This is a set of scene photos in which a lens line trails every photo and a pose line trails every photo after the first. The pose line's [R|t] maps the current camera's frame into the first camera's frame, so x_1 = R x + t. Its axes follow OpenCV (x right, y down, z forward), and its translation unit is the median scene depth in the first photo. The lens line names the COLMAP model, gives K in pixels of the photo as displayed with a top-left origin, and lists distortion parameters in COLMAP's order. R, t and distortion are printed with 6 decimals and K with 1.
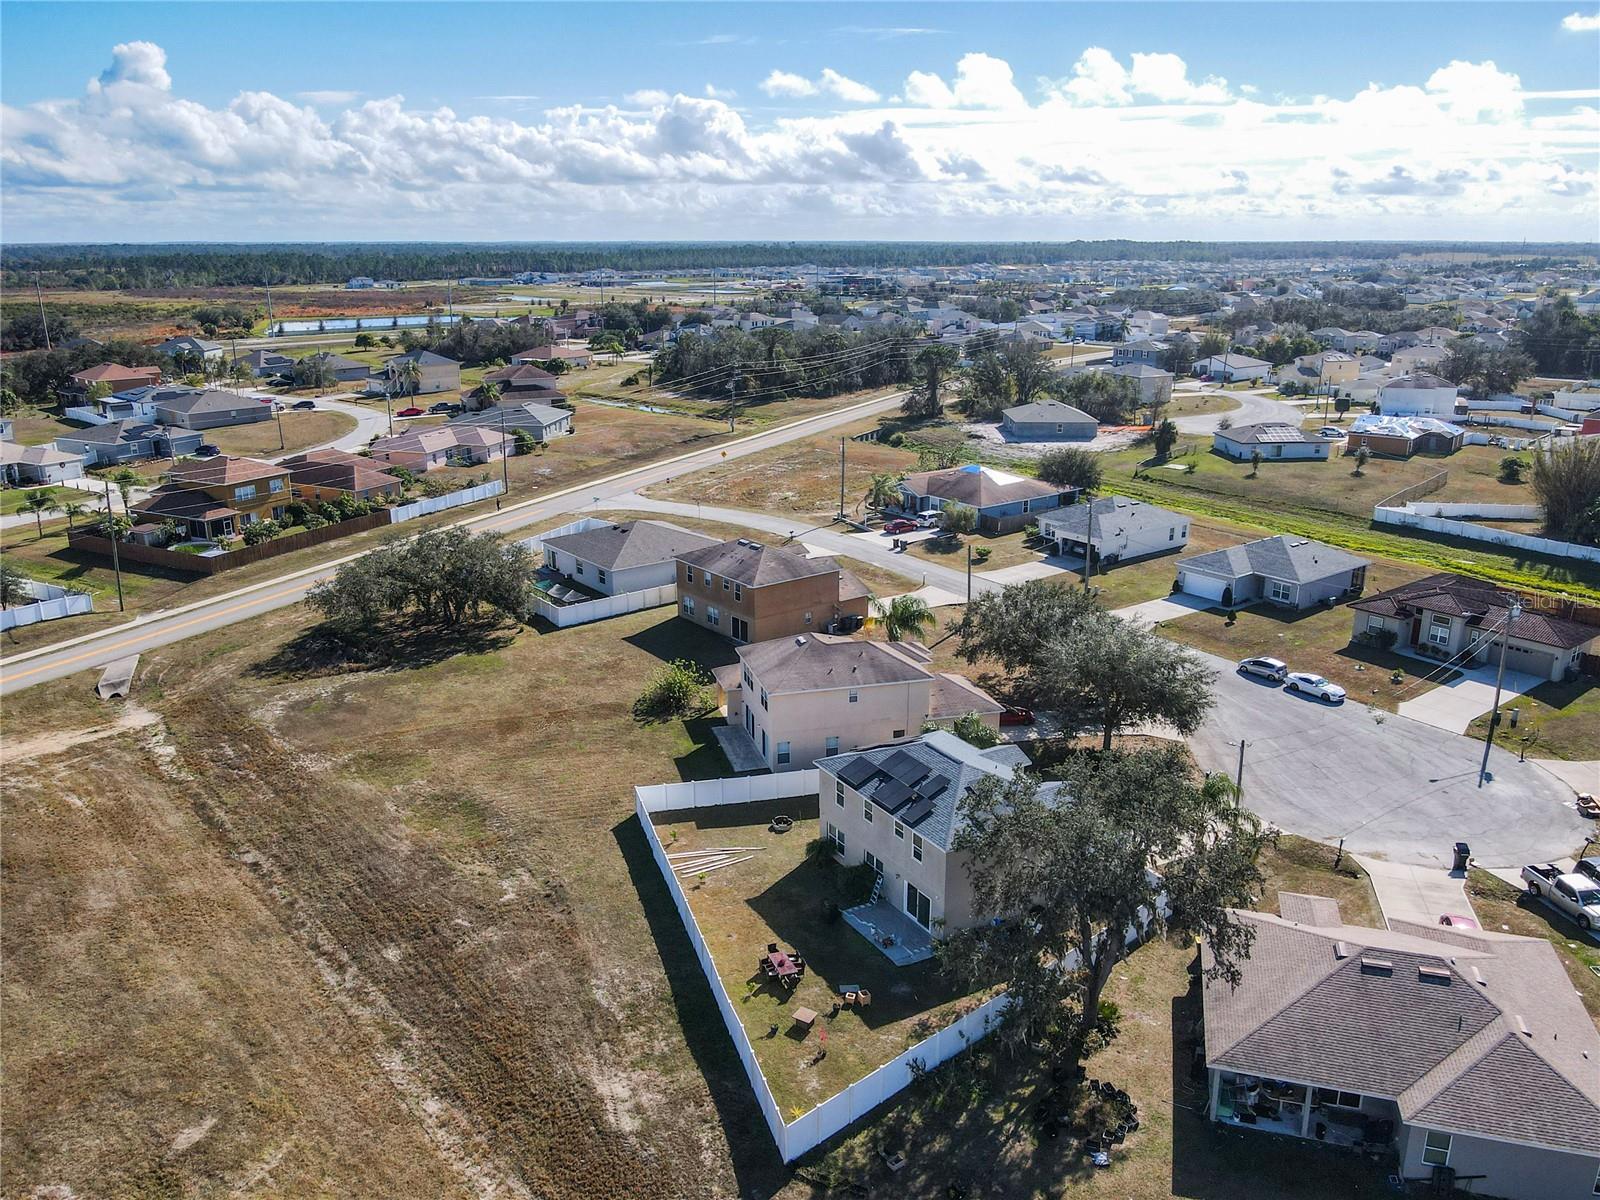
lens RADIAL K [[1228.8, 0, 800.0], [0, 1228.8, 600.0], [0, 0, 1]] dist [-0.005002, 0.004043]
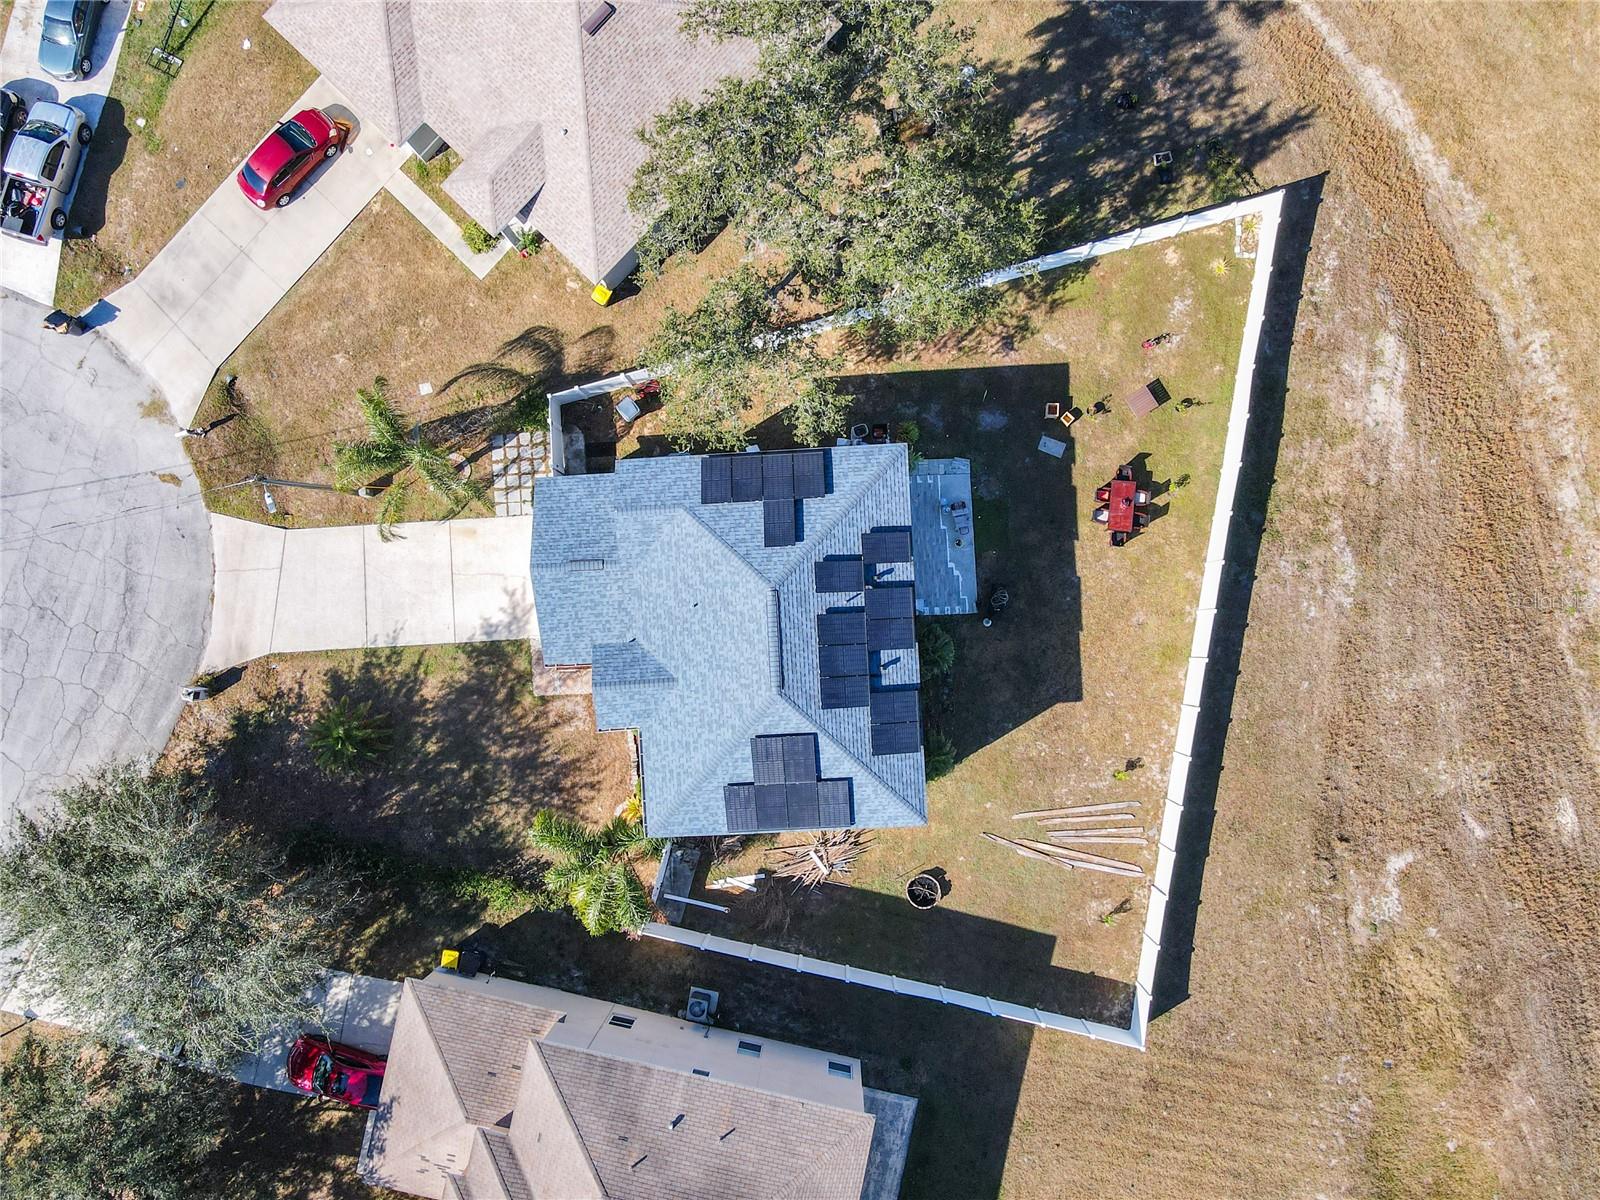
lens RADIAL K [[1178.0, 0, 807.9], [0, 1178.0, 606.8], [0, 0, 1]] dist [-0.006900, 0.043955]
pose [[-0.885704, -0.461960, 0.046056, 0.057098], [0.168044, -0.226537, 0.959397, -0.268493], [-0.432769, 0.857481, 0.278275, 0.554444]]
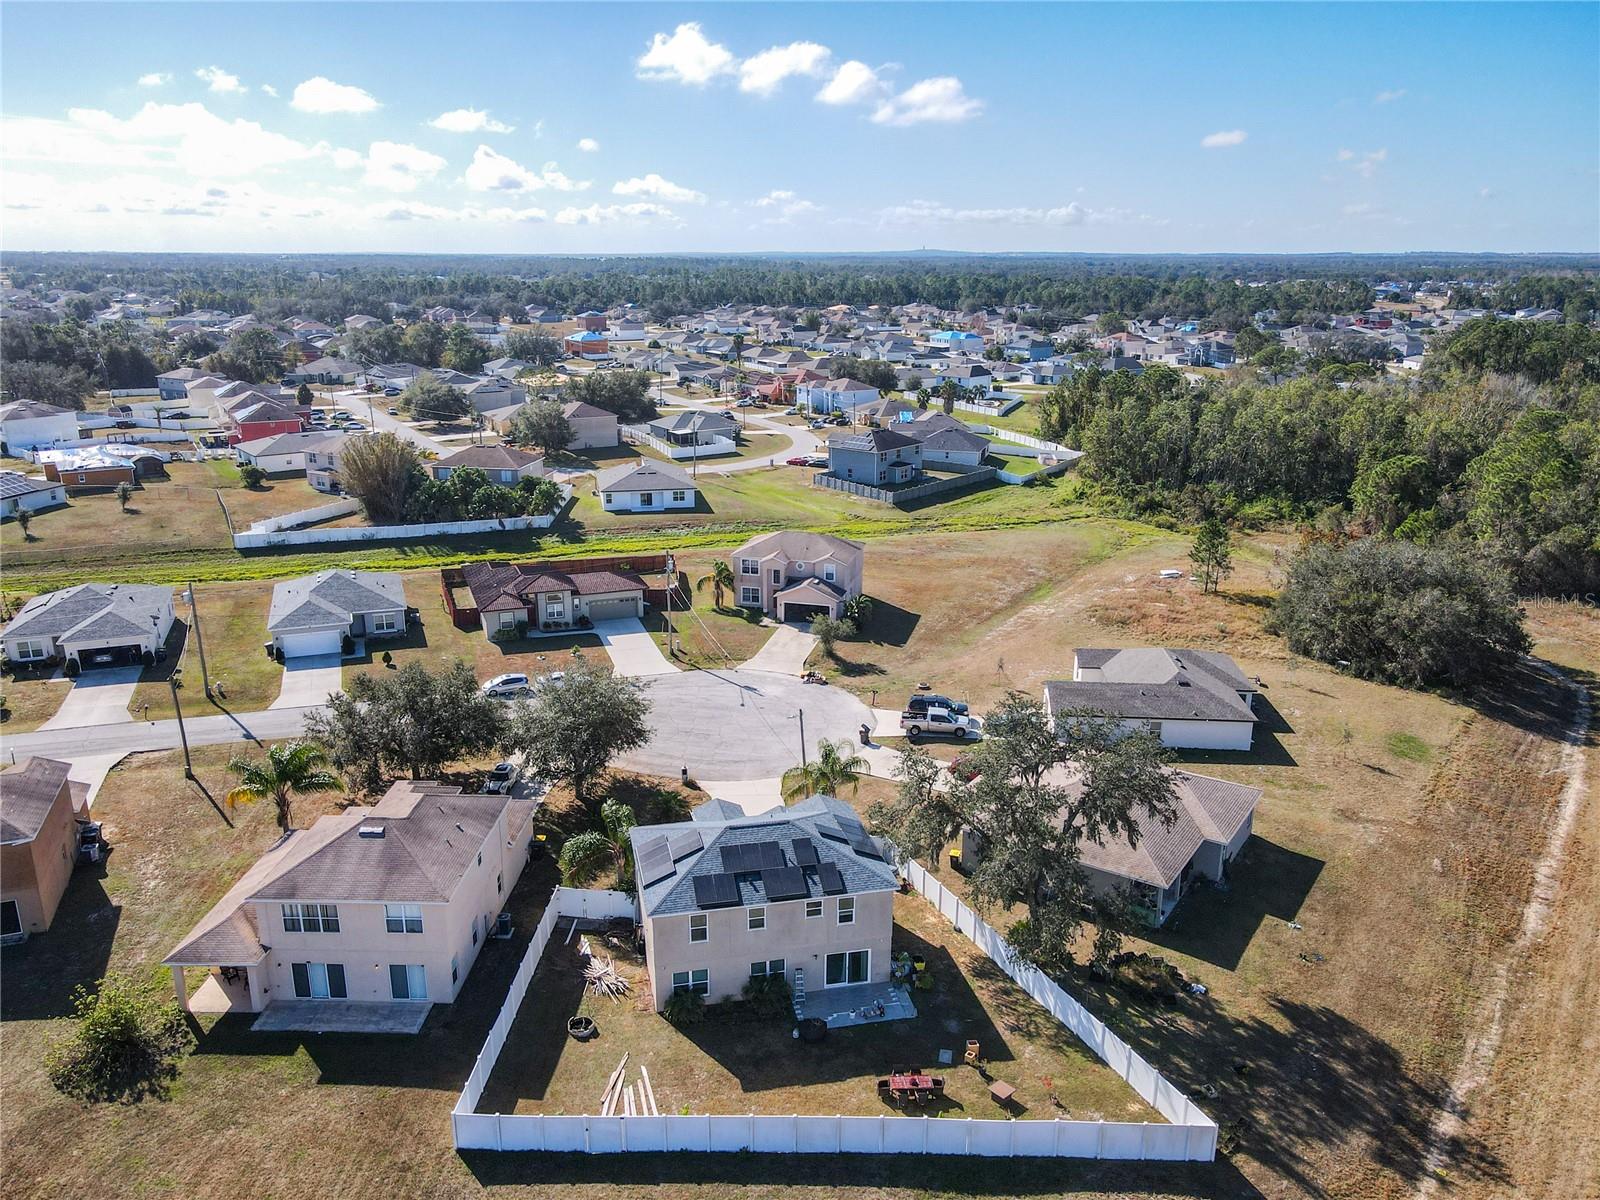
lens RADIAL K [[1176.3, 0, 795.7], [0, 1176.3, 589.2], [0, 0, 1]] dist [0.010394, 0.009220]
pose [[0.303808, -0.259237, 0.916786, -0.441959], [0.266327, 0.947016, 0.179529, -0.135868], [-0.914752, 0.189623, 0.356753, 0.413879]]
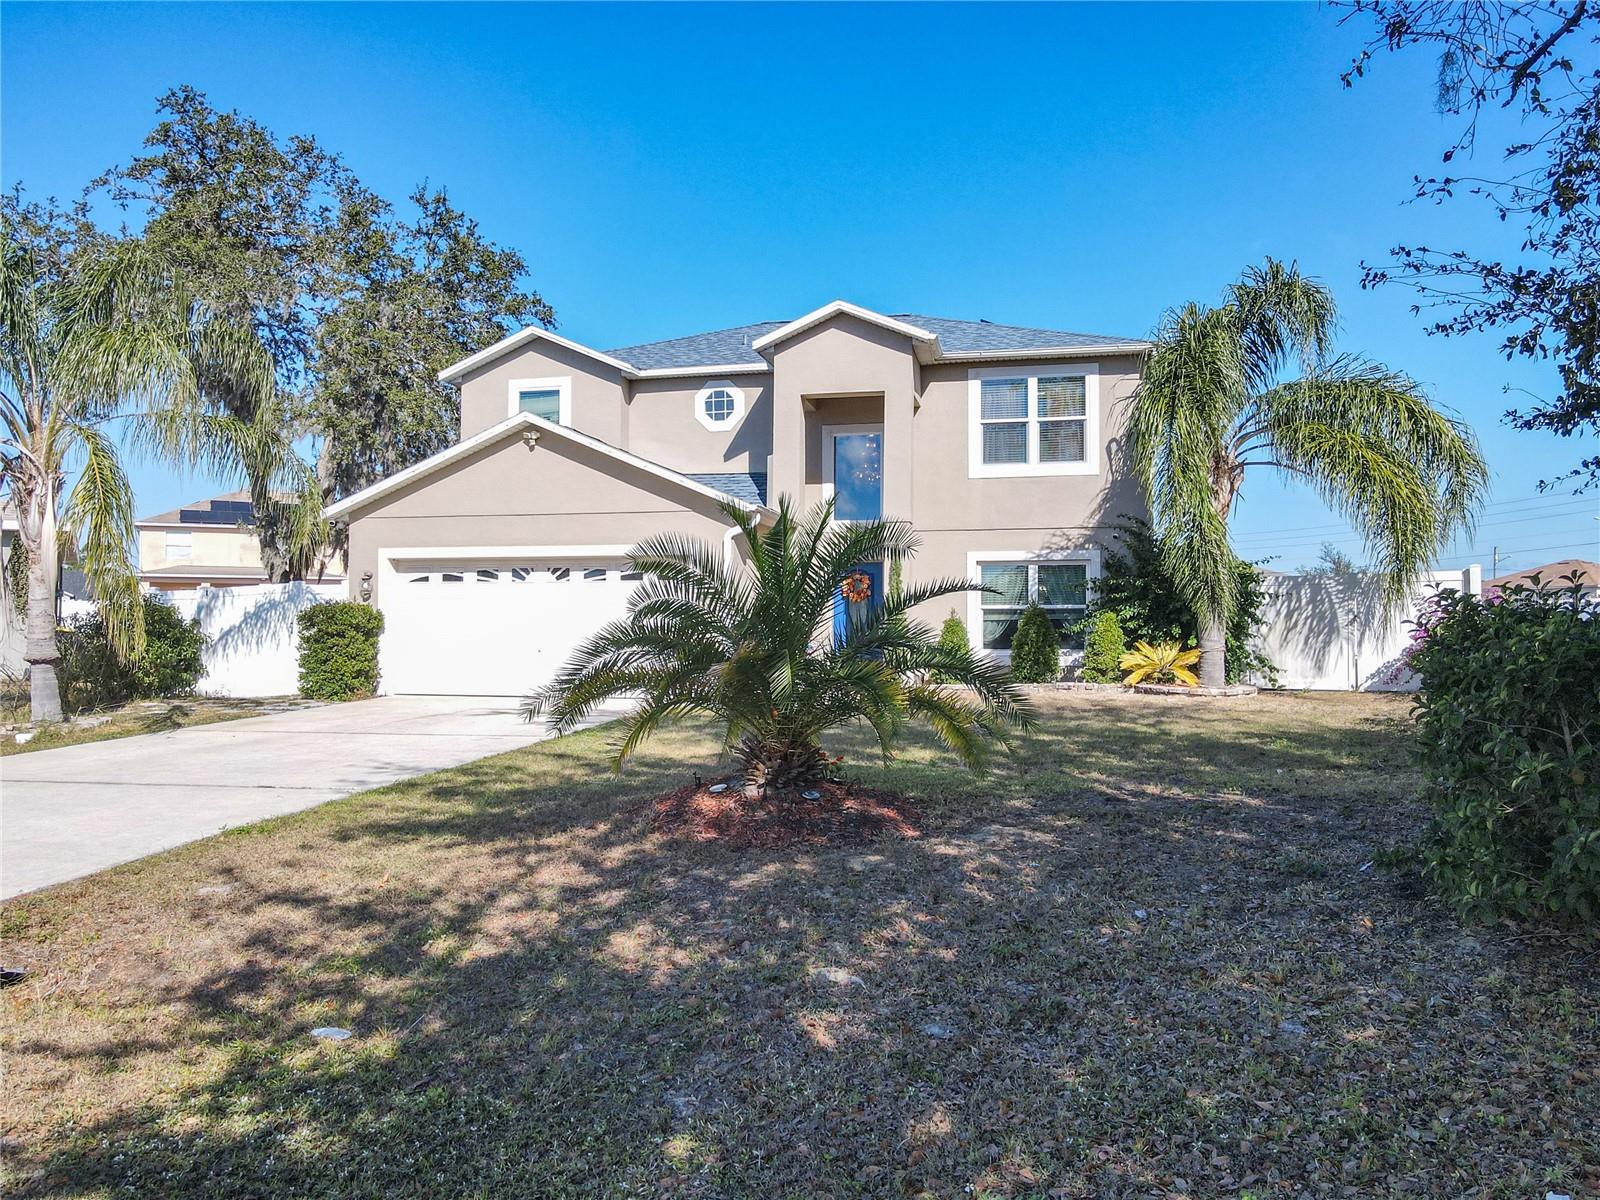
lens RADIAL K [[1187.0, 0, 790.1], [0, 1187.0, 595.2], [0, 0, 1]] dist [0.008424, 0.005931]
pose [[-0.688673, -0.023174, -0.724702, 0.265719], [-0.204613, 0.965078, 0.163579, 0.100434], [0.695603, 0.260936, -0.669365, 0.848088]]
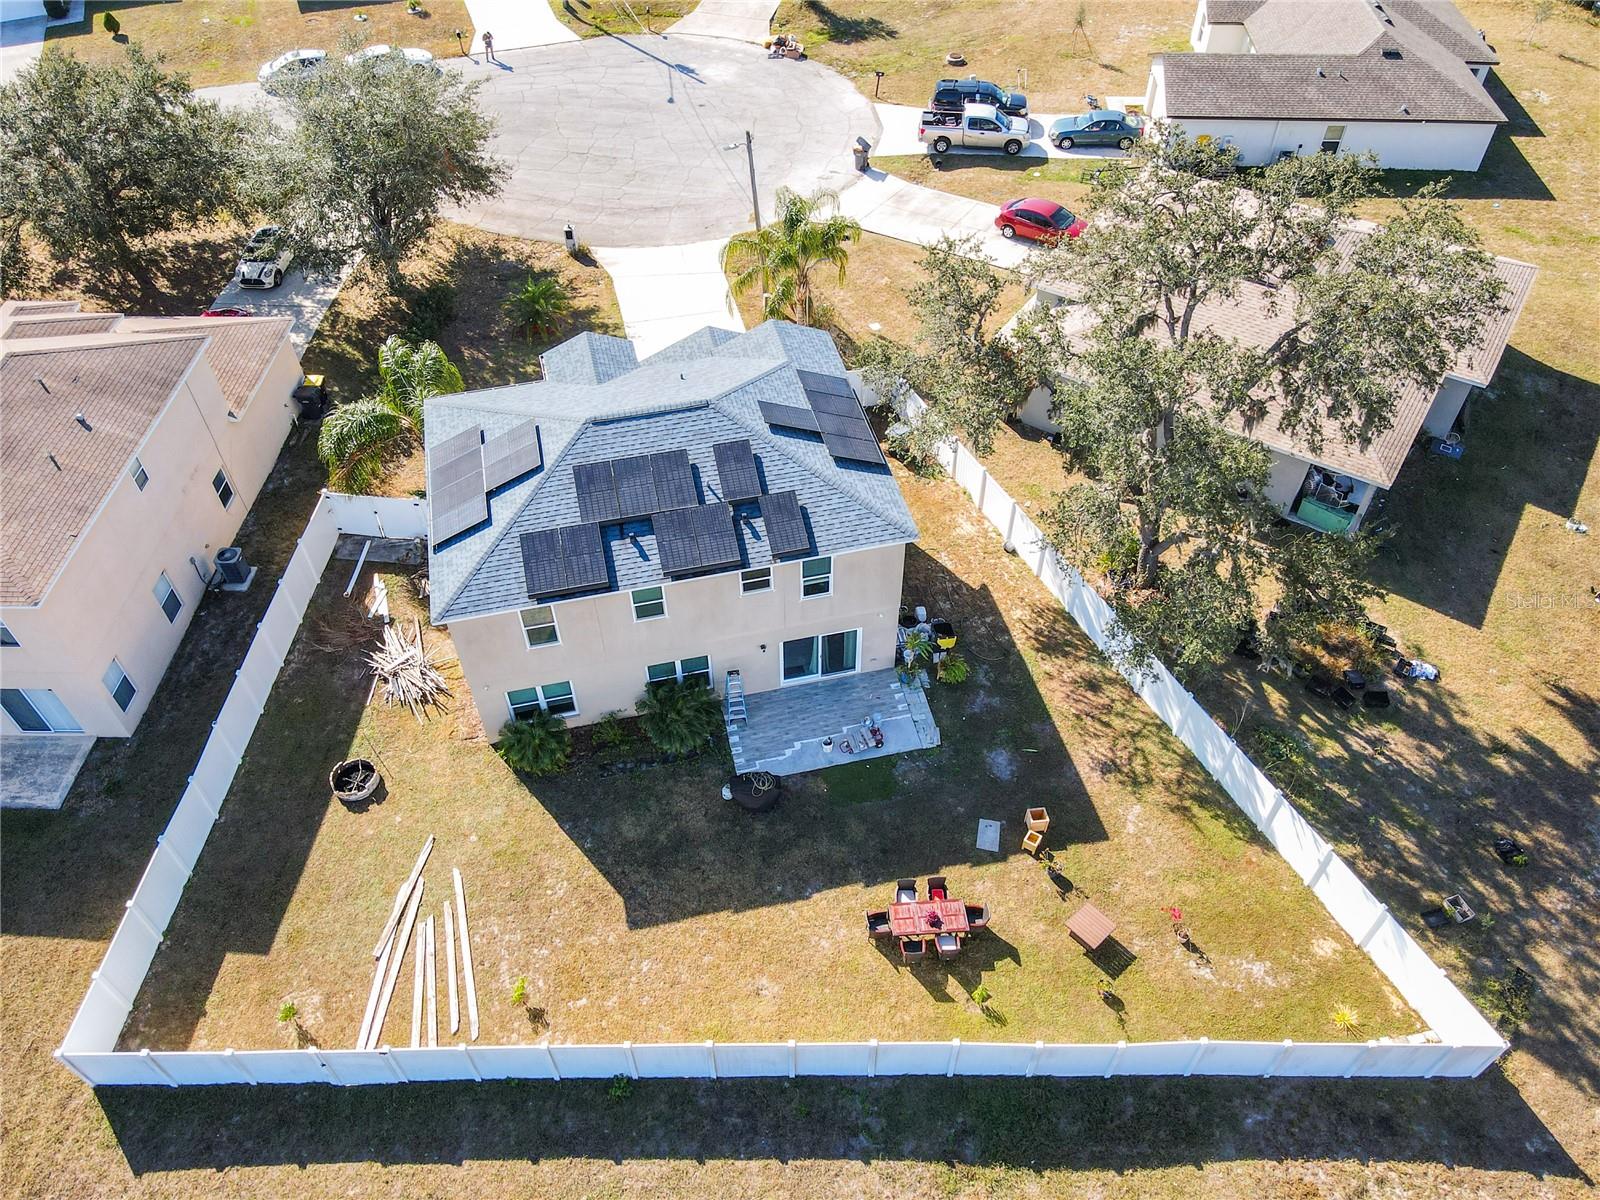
lens RADIAL K [[1159.0, 0, 792.2], [0, 1159.0, 611.0], [0, 0, 1]] dist [0.010210, 0.000325]
pose [[0.298306, -0.706728, 0.641521, -0.146396], [0.281579, 0.707370, 0.648337, -0.069734], [-0.911991, -0.012764, 0.410012, 0.508653]]
